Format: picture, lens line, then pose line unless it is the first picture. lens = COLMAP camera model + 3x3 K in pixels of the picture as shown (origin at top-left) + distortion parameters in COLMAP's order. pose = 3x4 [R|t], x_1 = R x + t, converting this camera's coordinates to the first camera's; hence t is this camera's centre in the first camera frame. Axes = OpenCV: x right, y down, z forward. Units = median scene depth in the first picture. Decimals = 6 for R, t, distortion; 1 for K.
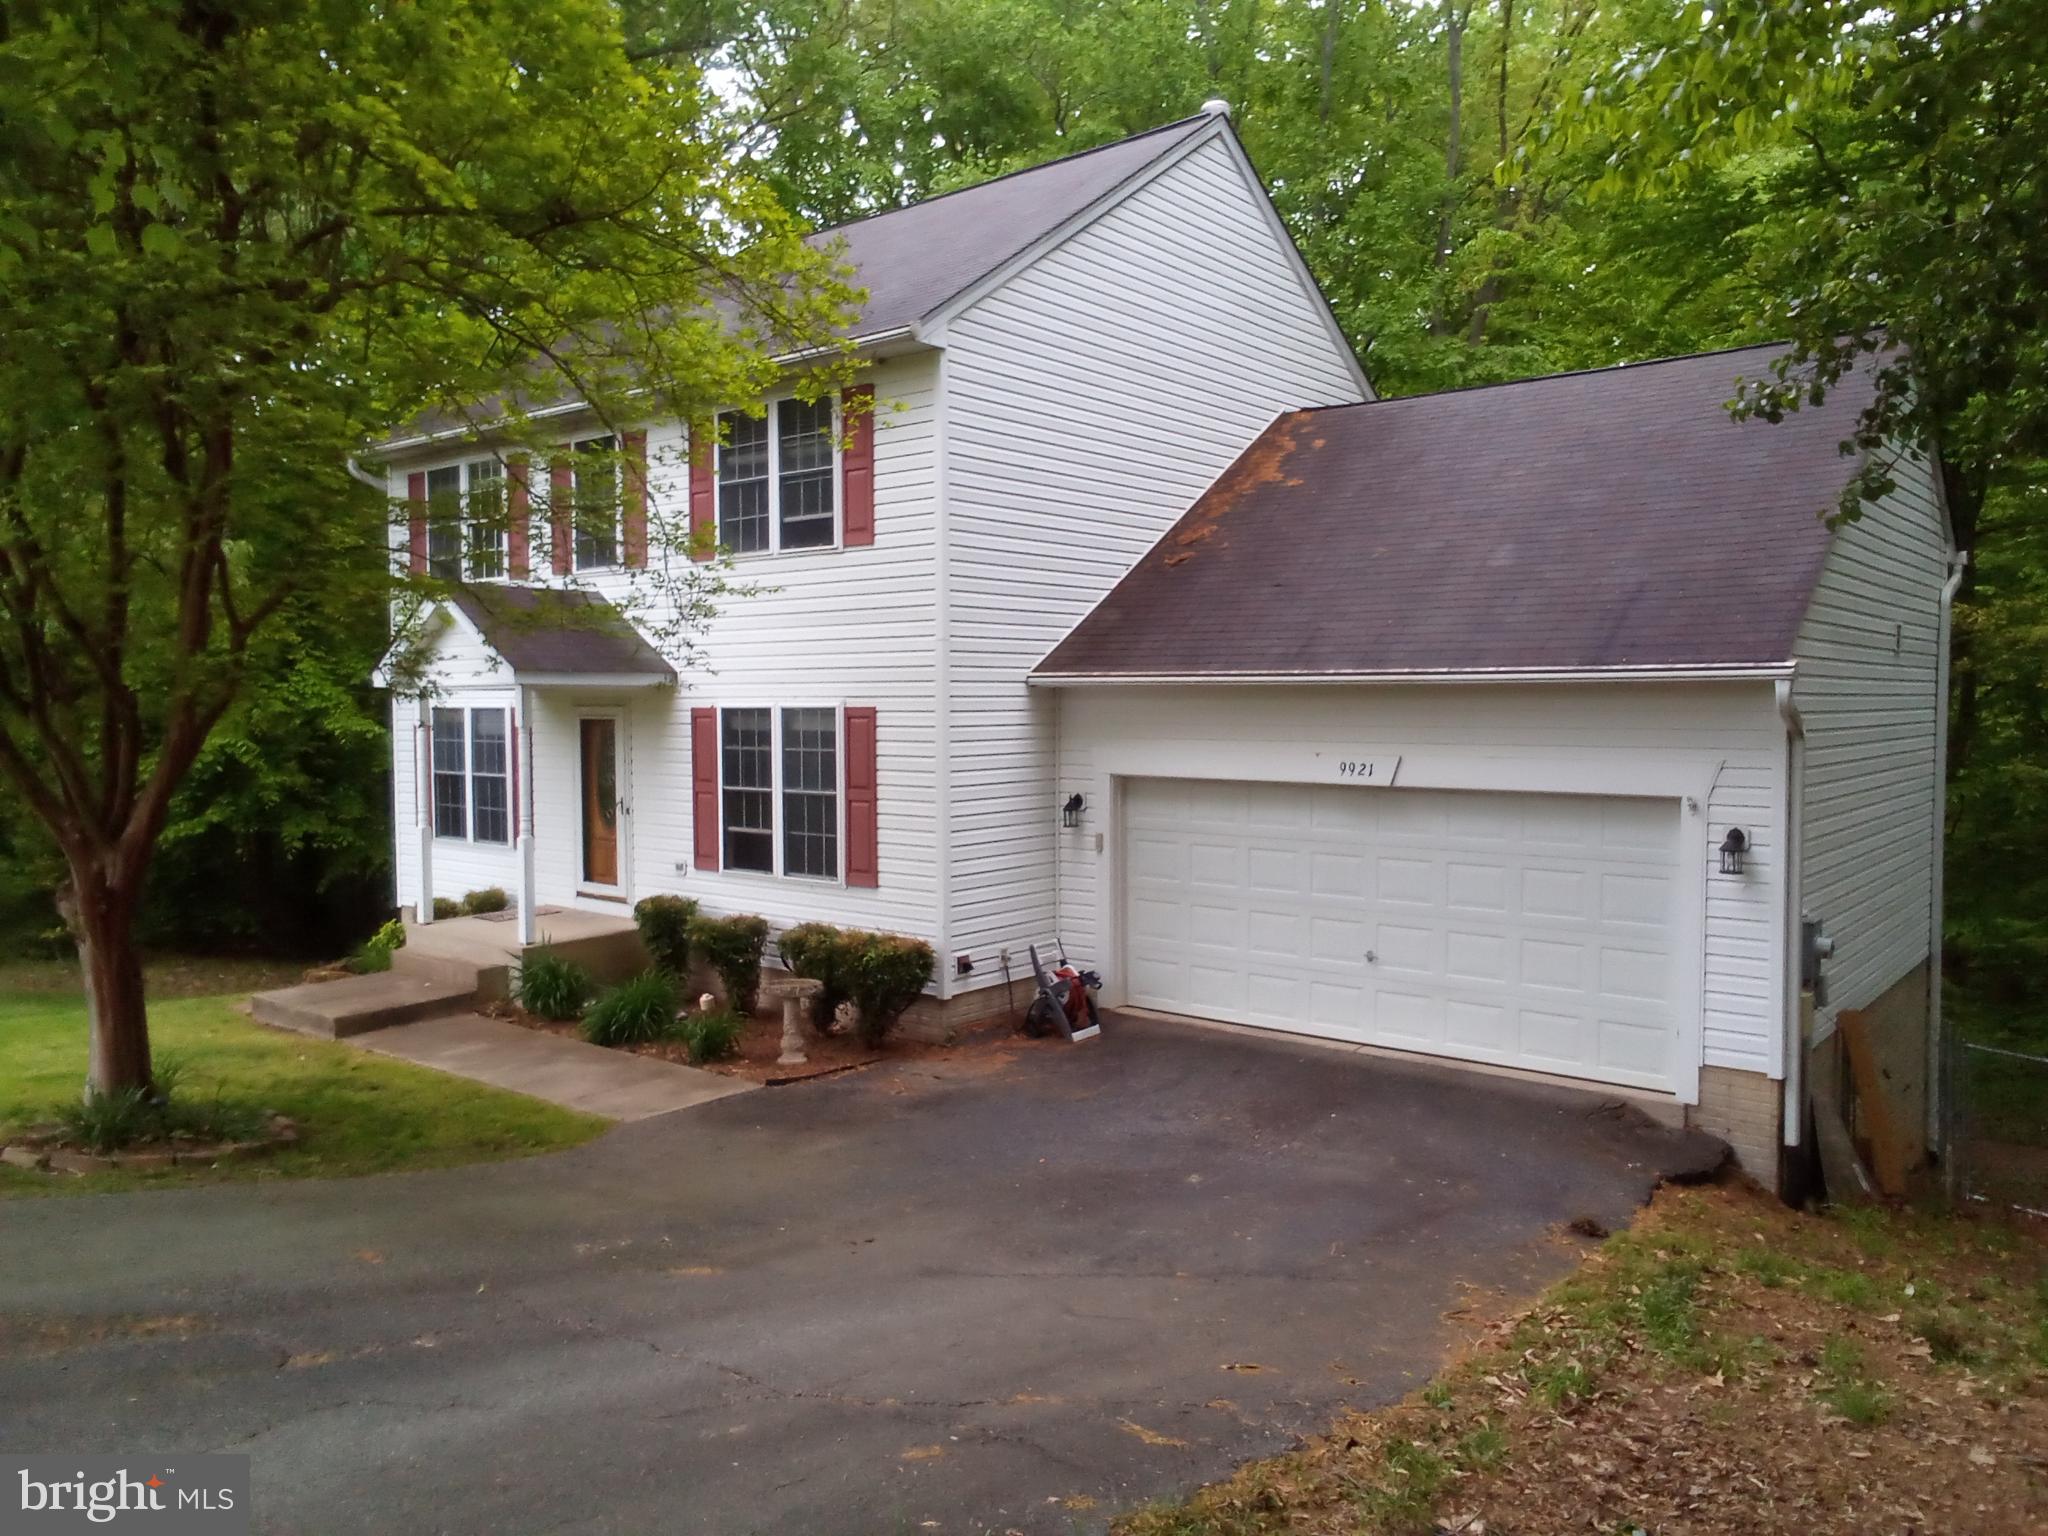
lens RADIAL K [[1498.9, 0, 1034.9], [0, 1498.9, 778.8], [0, 0, 1]] dist [0.005261, 0.077627]
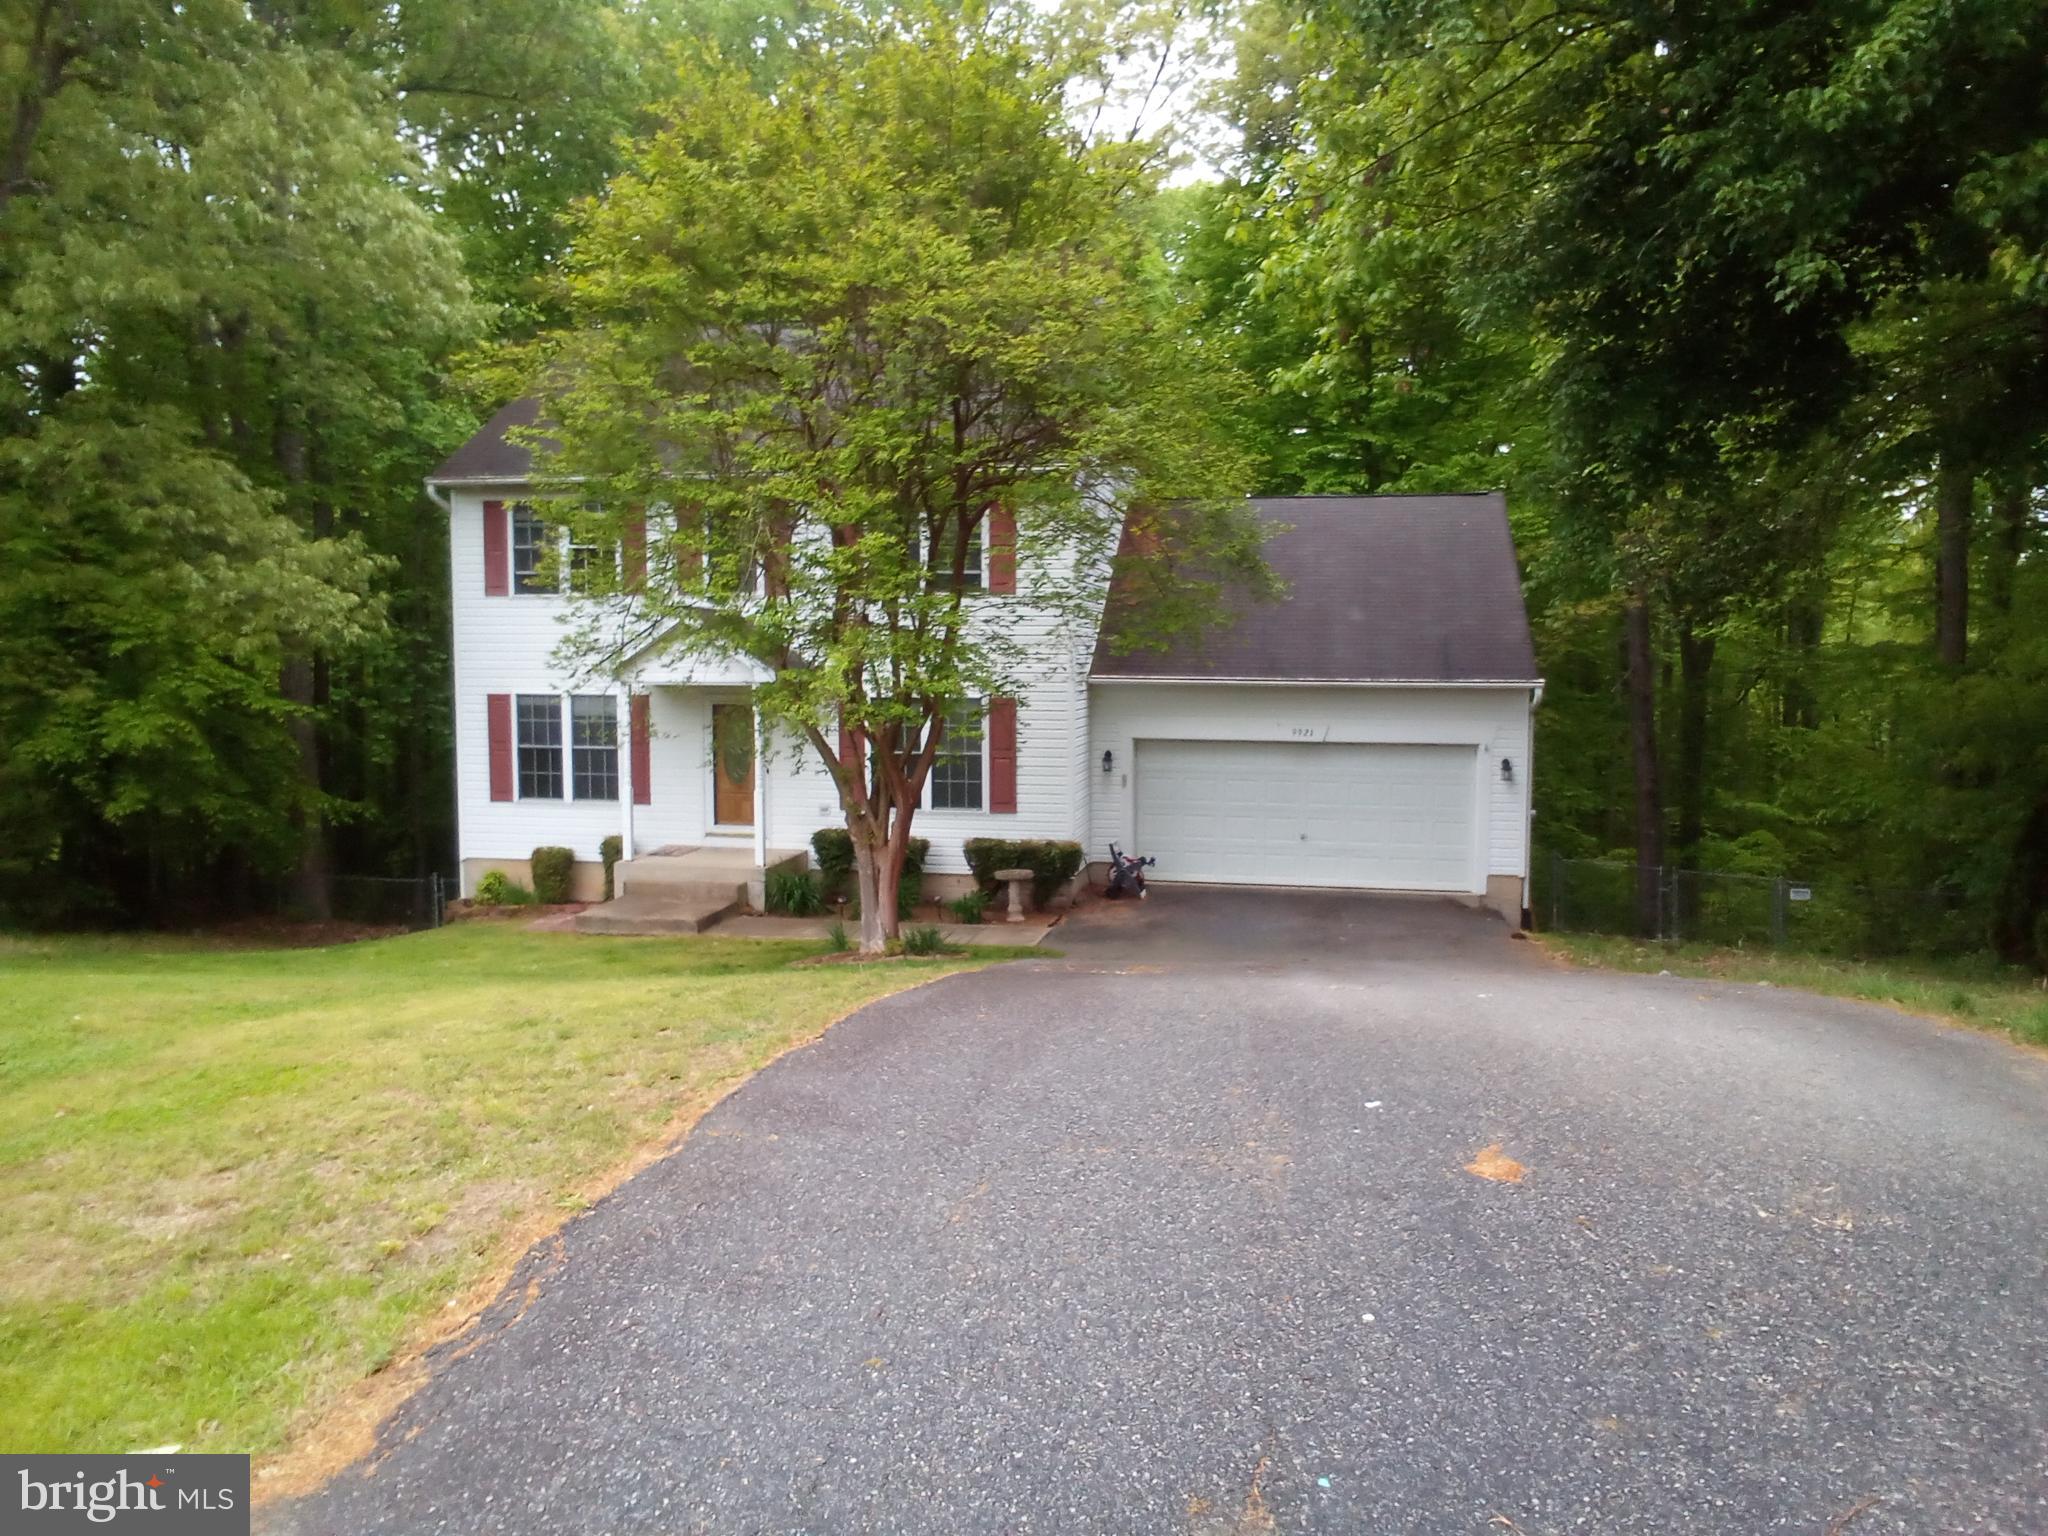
lens RADIAL K [[1498.9, 0, 1034.9], [0, 1498.9, 778.8], [0, 0, 1]] dist [0.005261, 0.077627]
pose [[0.878425, -0.031712, 0.476828, -1.222193], [0.017967, 0.999282, 0.033359, -0.022171], [-0.477543, -0.020737, 0.878364, -0.566501]]
